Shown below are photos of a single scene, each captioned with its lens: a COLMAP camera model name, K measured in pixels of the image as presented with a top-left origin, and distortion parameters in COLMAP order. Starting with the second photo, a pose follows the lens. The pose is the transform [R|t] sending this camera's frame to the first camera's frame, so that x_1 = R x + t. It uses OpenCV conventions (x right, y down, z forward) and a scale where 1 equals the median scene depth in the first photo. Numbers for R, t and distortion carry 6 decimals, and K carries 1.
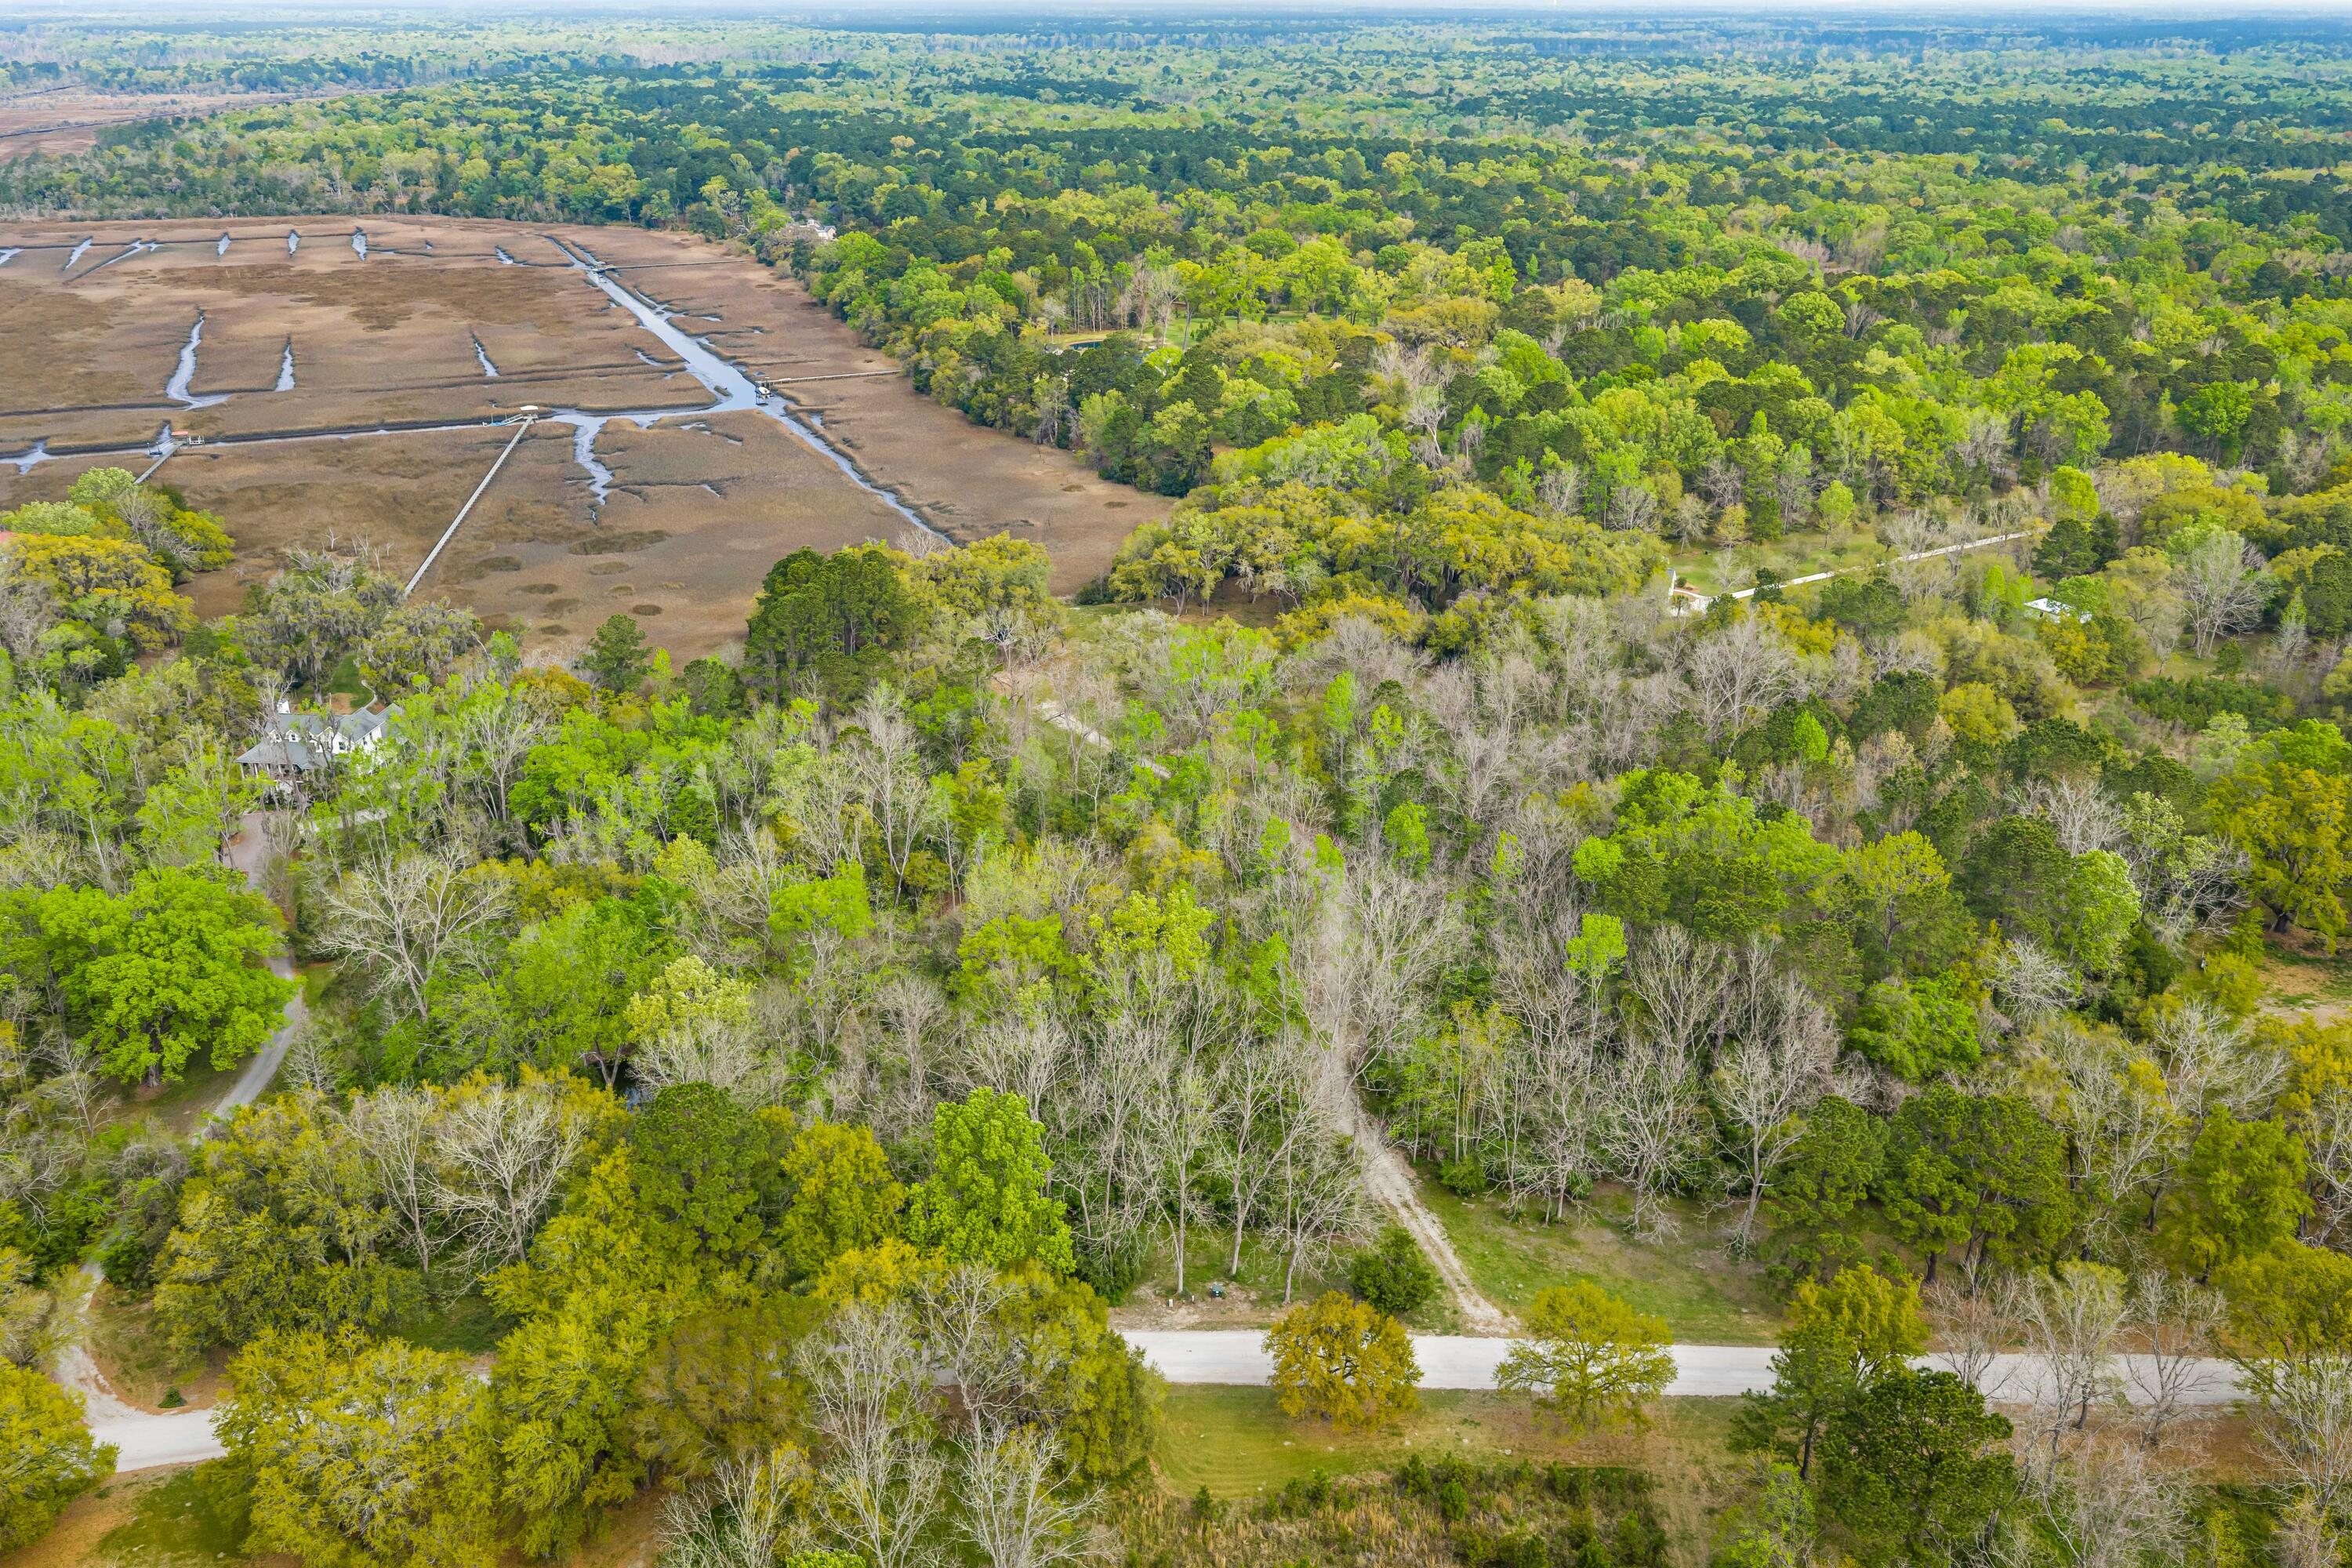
lens RADIAL K [[1957.5, 0, 1185.3], [0, 1957.5, 789.3], [0, 0, 1]] dist [0.008213, -0.017706]
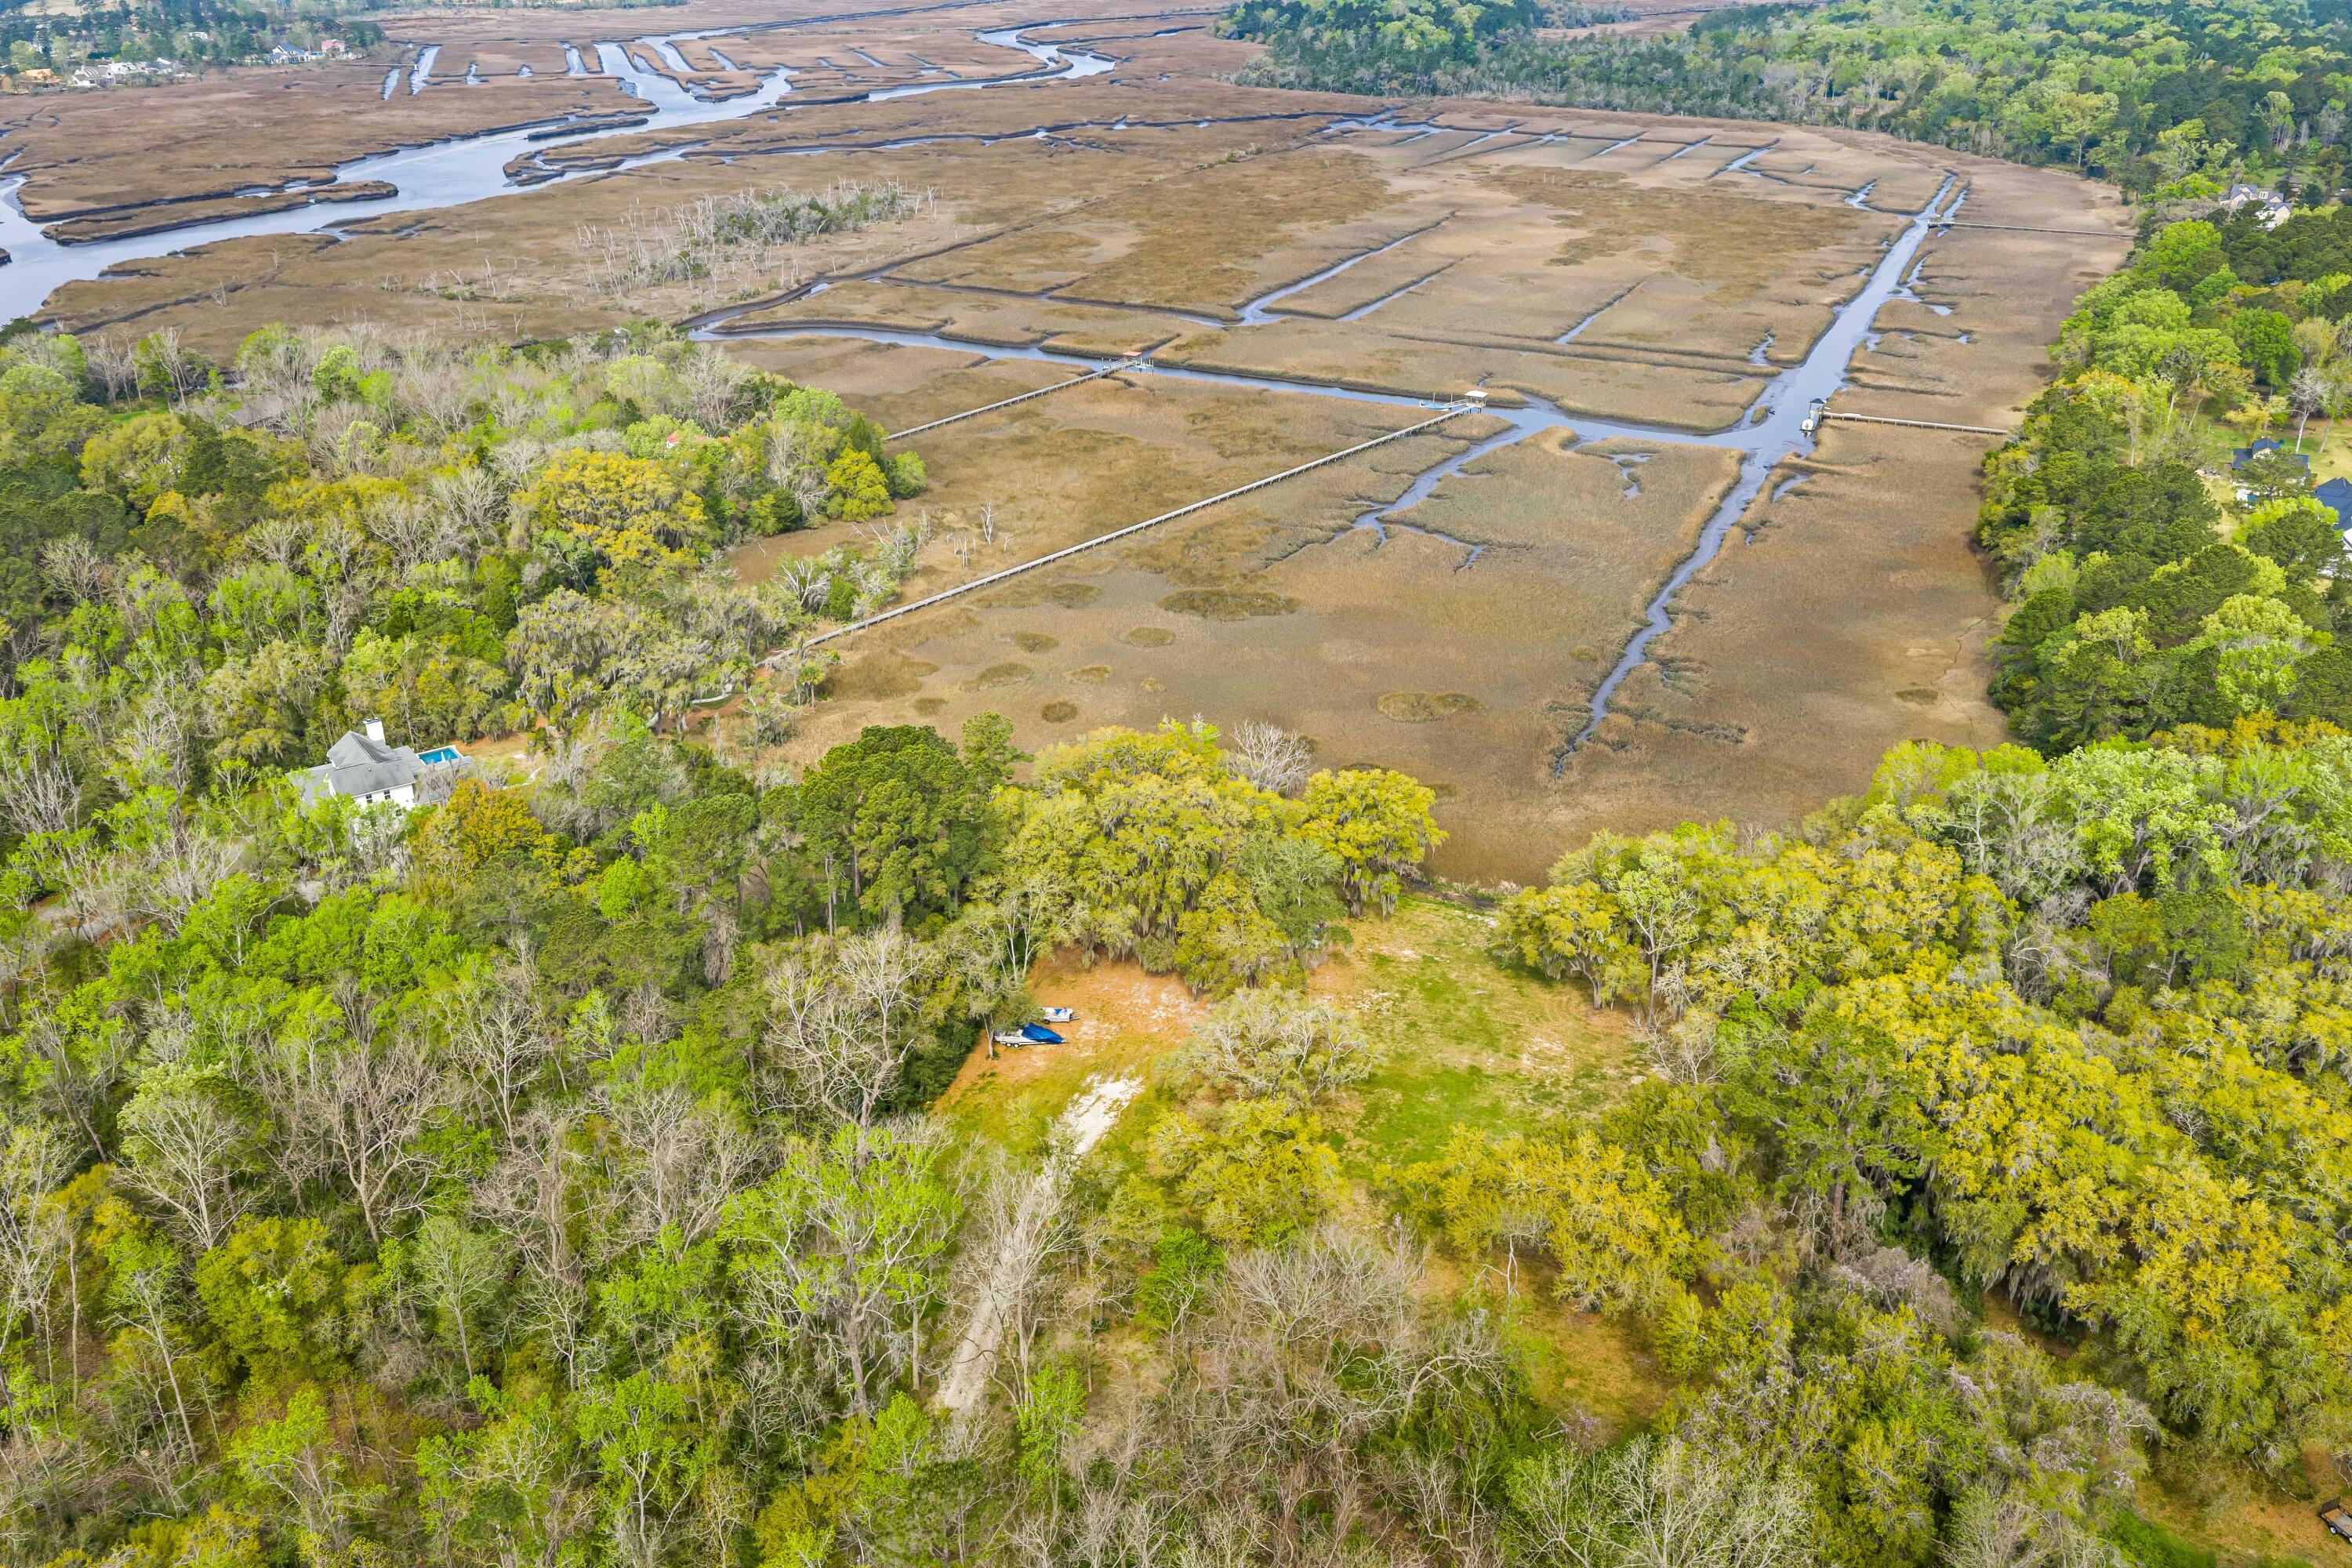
lens RADIAL K [[1957.5, 0, 1171.9], [0, 1957.5, 777.6], [0, 0, 1]] dist [0.008213, -0.017706]
pose [[0.651165, 0.321096, -0.687664, 0.163592], [-0.289336, 0.942689, 0.166198, -0.121497], [0.701619, 0.090743, 0.706750, 0.299010]]
